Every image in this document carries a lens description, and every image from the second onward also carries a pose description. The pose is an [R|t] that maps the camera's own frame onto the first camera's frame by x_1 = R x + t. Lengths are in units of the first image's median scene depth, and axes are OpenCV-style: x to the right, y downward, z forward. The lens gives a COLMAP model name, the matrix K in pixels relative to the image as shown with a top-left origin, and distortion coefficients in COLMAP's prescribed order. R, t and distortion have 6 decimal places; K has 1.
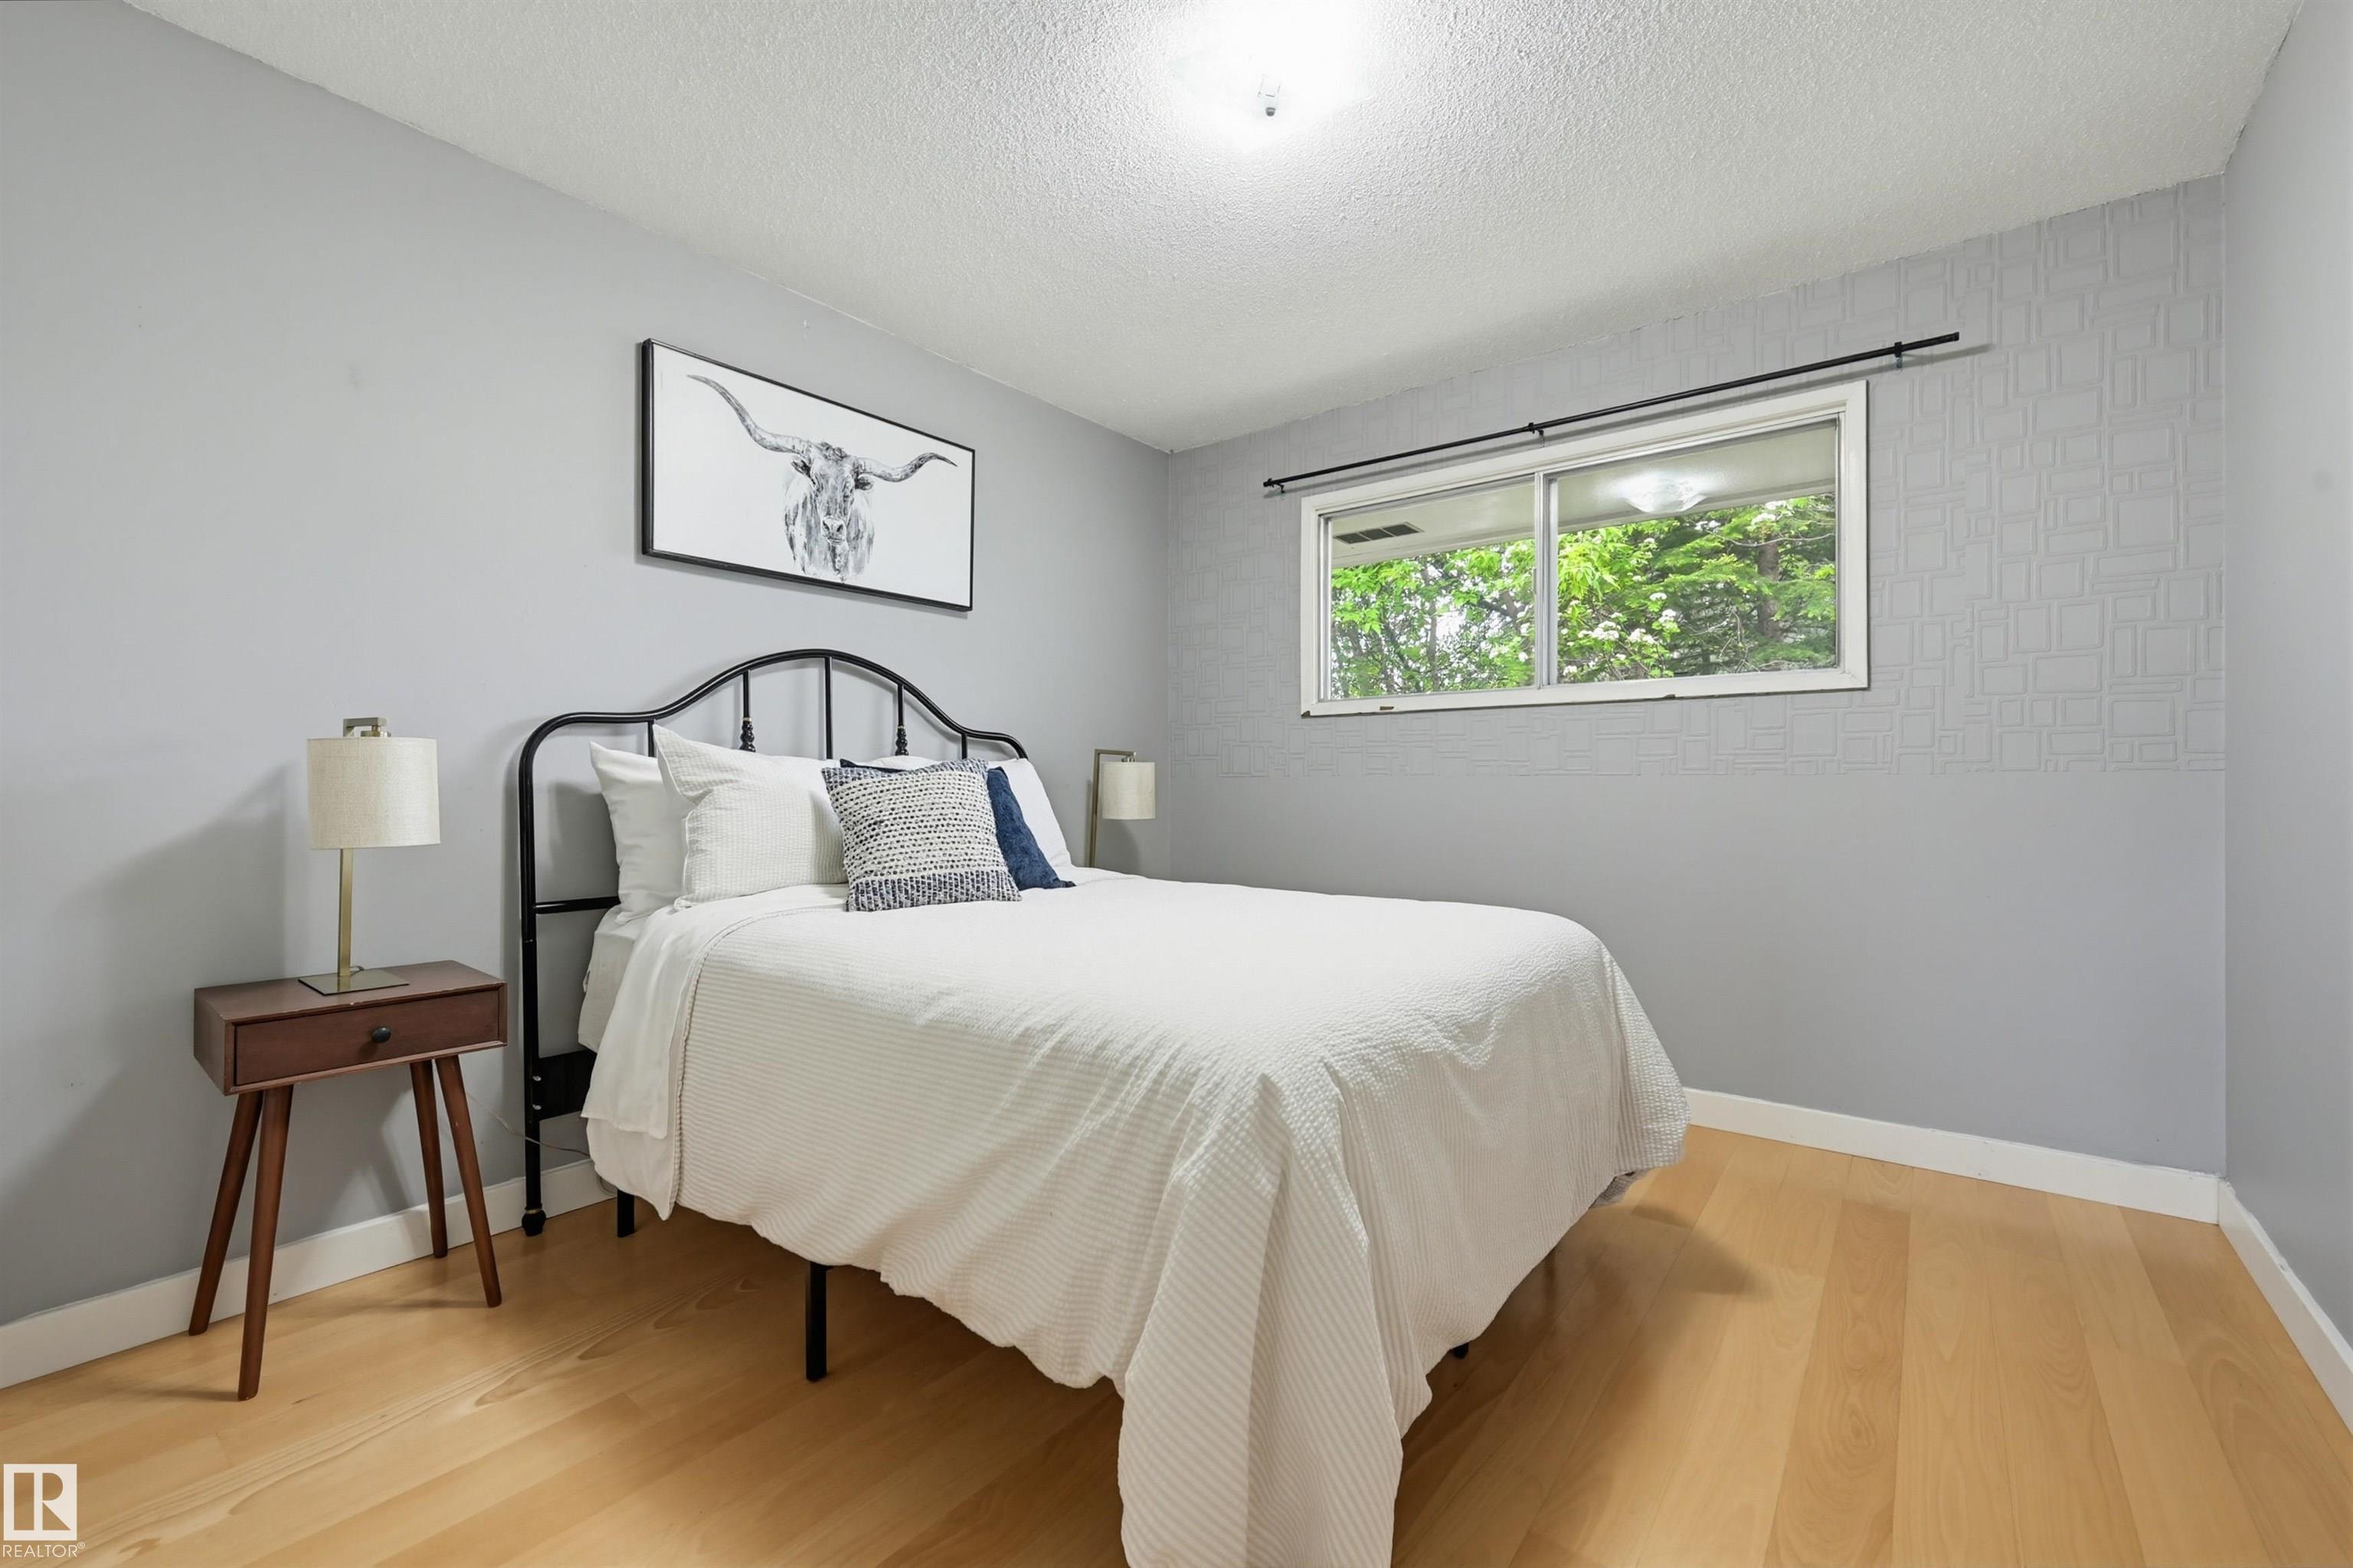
lens RADIAL K [[972.7, 0, 1170.7], [0, 972.7, 781.8], [0, 0, 1]] dist [0.001134, 0.000291]
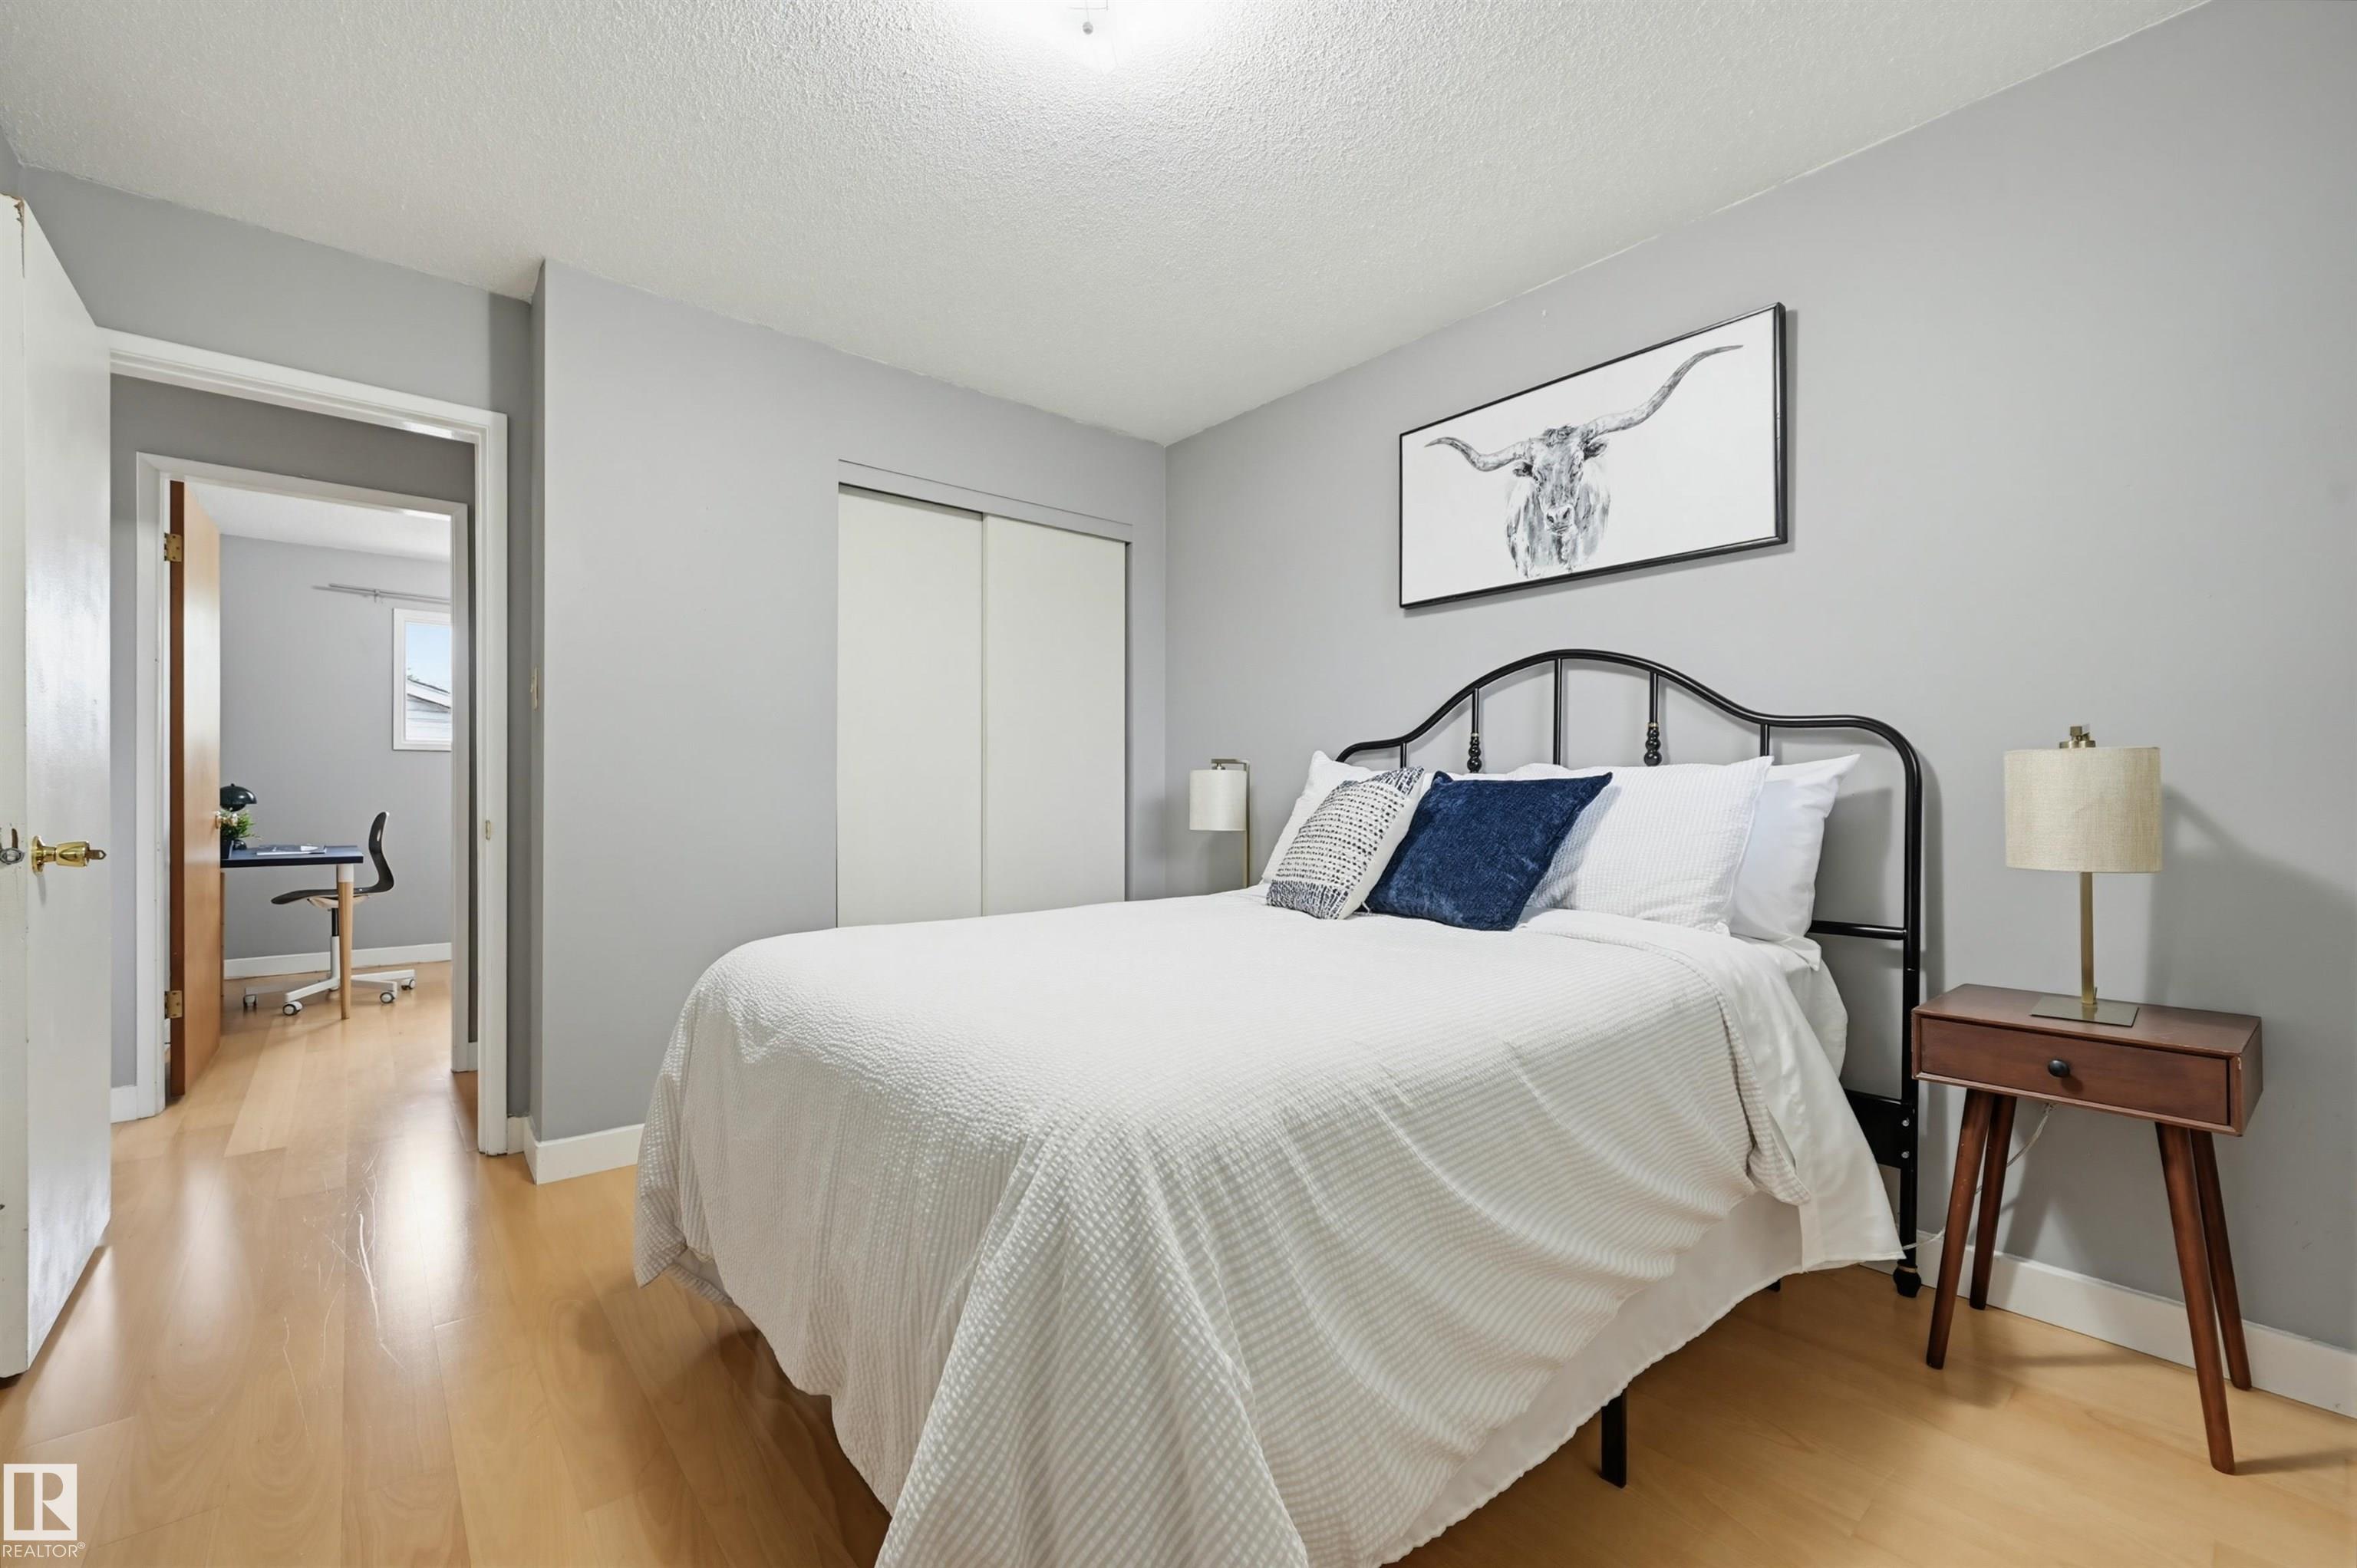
lens RADIAL K [[974.2, 0, 1172.7], [0, 974.2, 781.8], [0, 0, 1]] dist [0.001134, 0.000291]
pose [[-0.192060, -0.018501, -0.981209, 0.624037], [0.002511, 0.999810, -0.019343, 0.005788], [0.981380, -0.006178, -0.191977, 0.823543]]
